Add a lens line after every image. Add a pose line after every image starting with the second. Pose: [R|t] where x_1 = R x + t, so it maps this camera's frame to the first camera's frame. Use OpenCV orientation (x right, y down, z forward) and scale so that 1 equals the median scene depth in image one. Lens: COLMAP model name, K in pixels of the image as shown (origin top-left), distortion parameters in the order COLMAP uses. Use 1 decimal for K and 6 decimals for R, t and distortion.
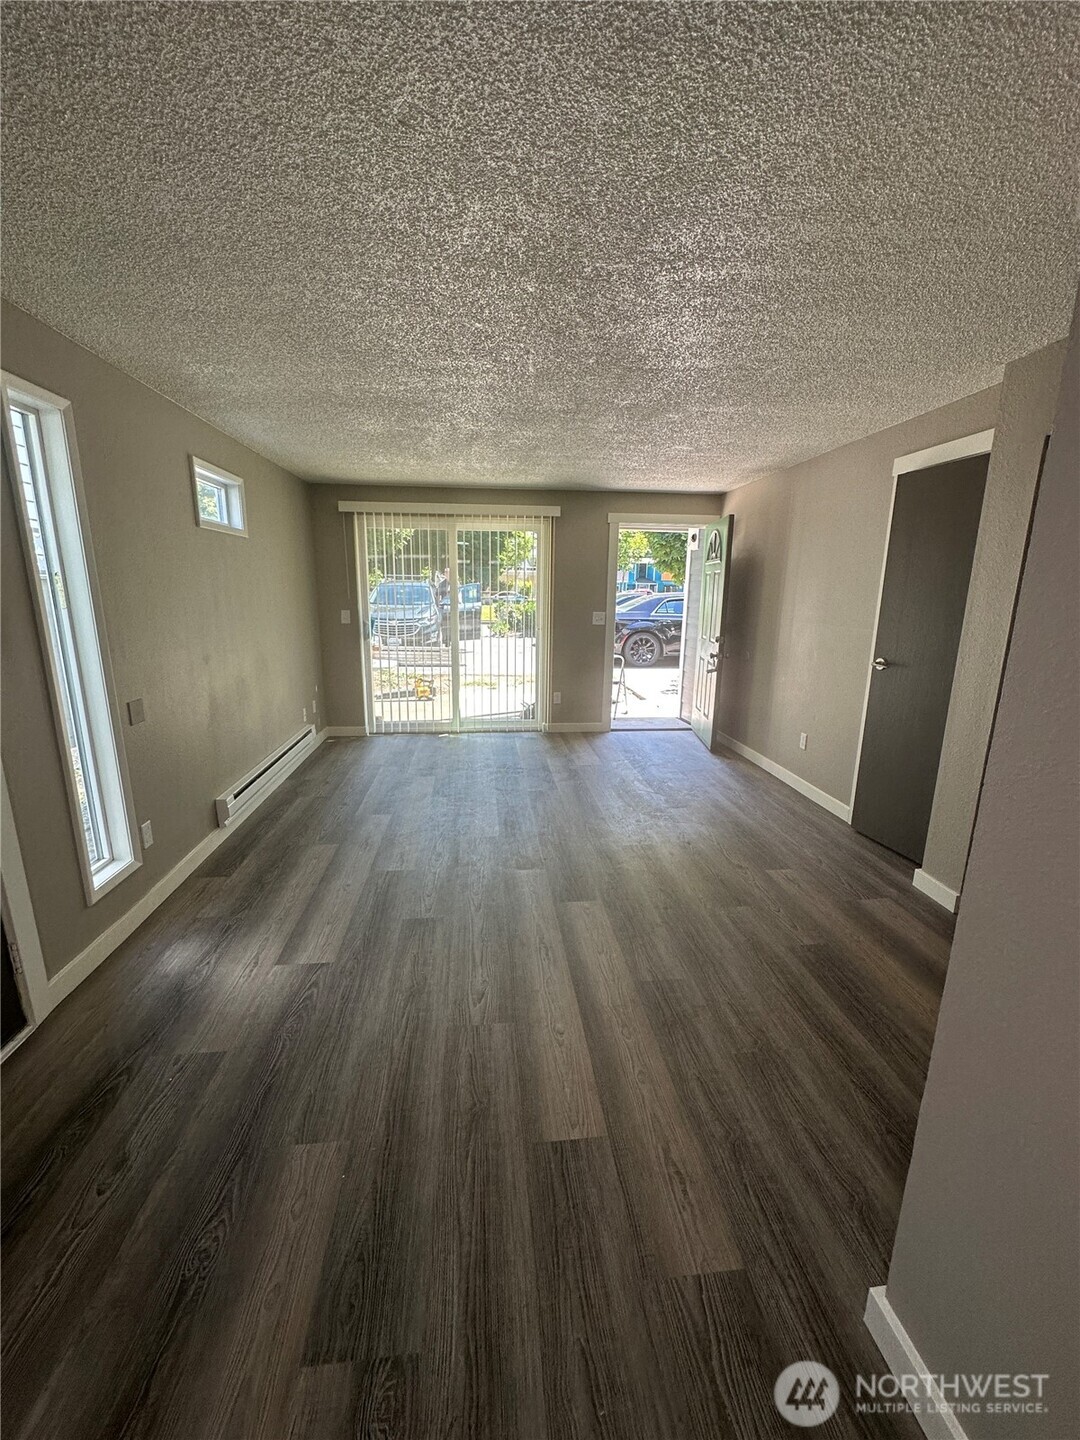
lens RADIAL K [[581.5, 0, 540.8], [0, 581.5, 720.7], [0, 0, 1]] dist [-0.000342, -0.000360]
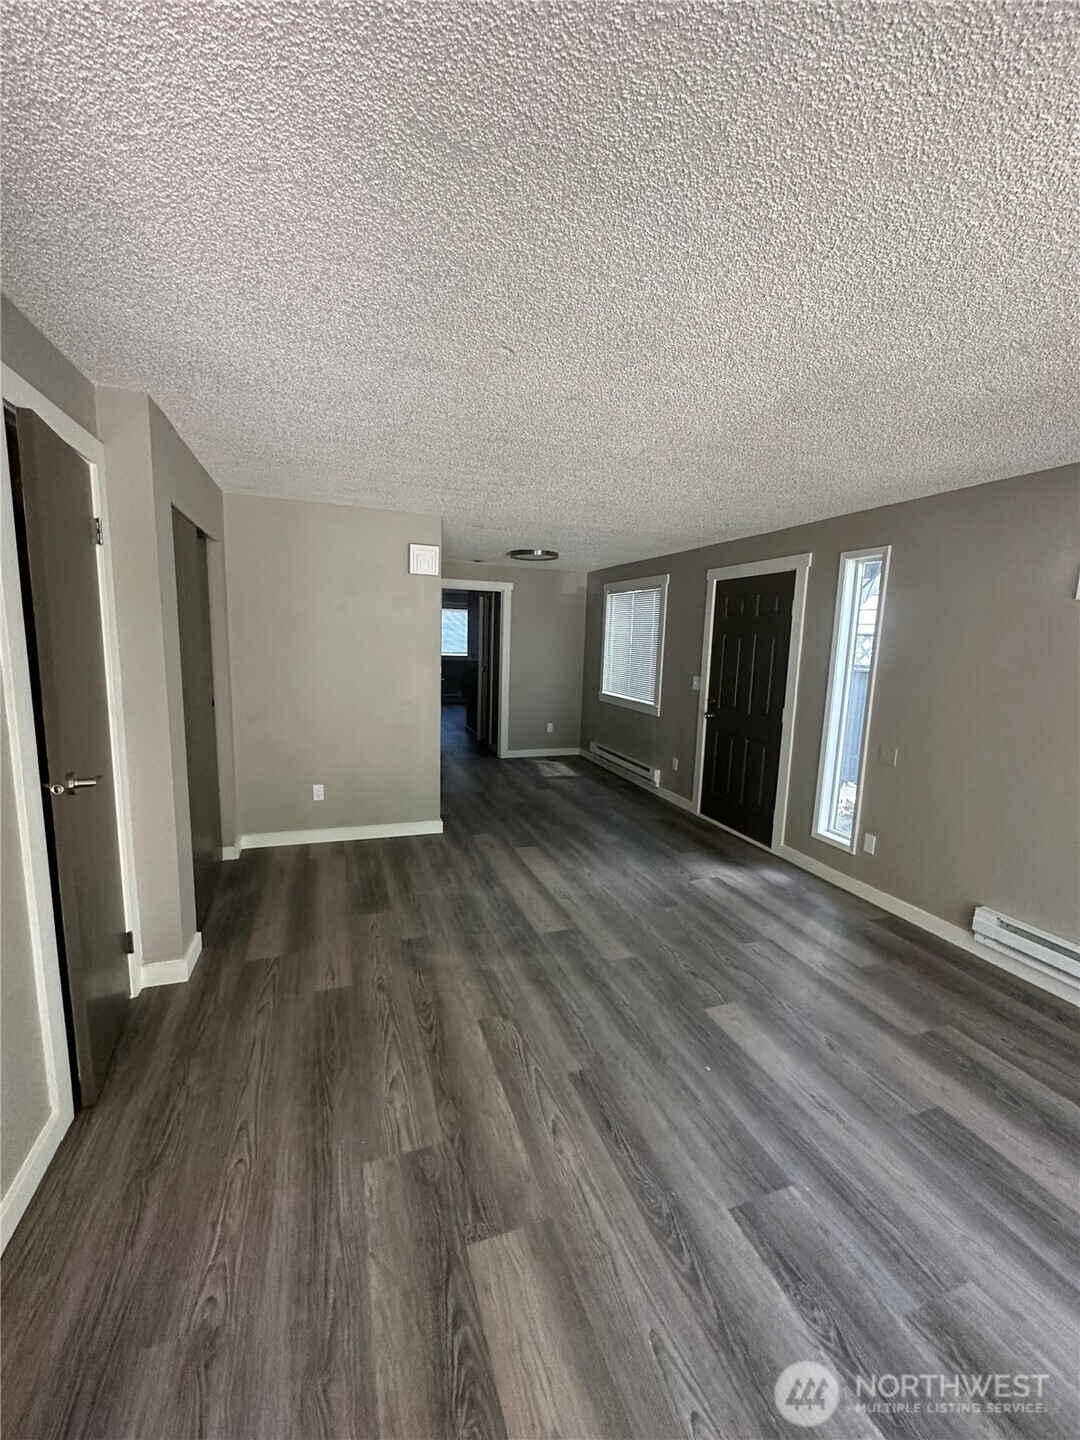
lens RADIAL K [[581.5, 0, 539.8], [0, 581.5, 723.5], [0, 0, 1]] dist [-0.000342, -0.000360]
pose [[-0.971756, -0.004532, -0.235946, 0.479540], [-0.089815, 0.931676, 0.352012, -0.590132], [0.218230, 0.363261, -0.905769, 2.469307]]
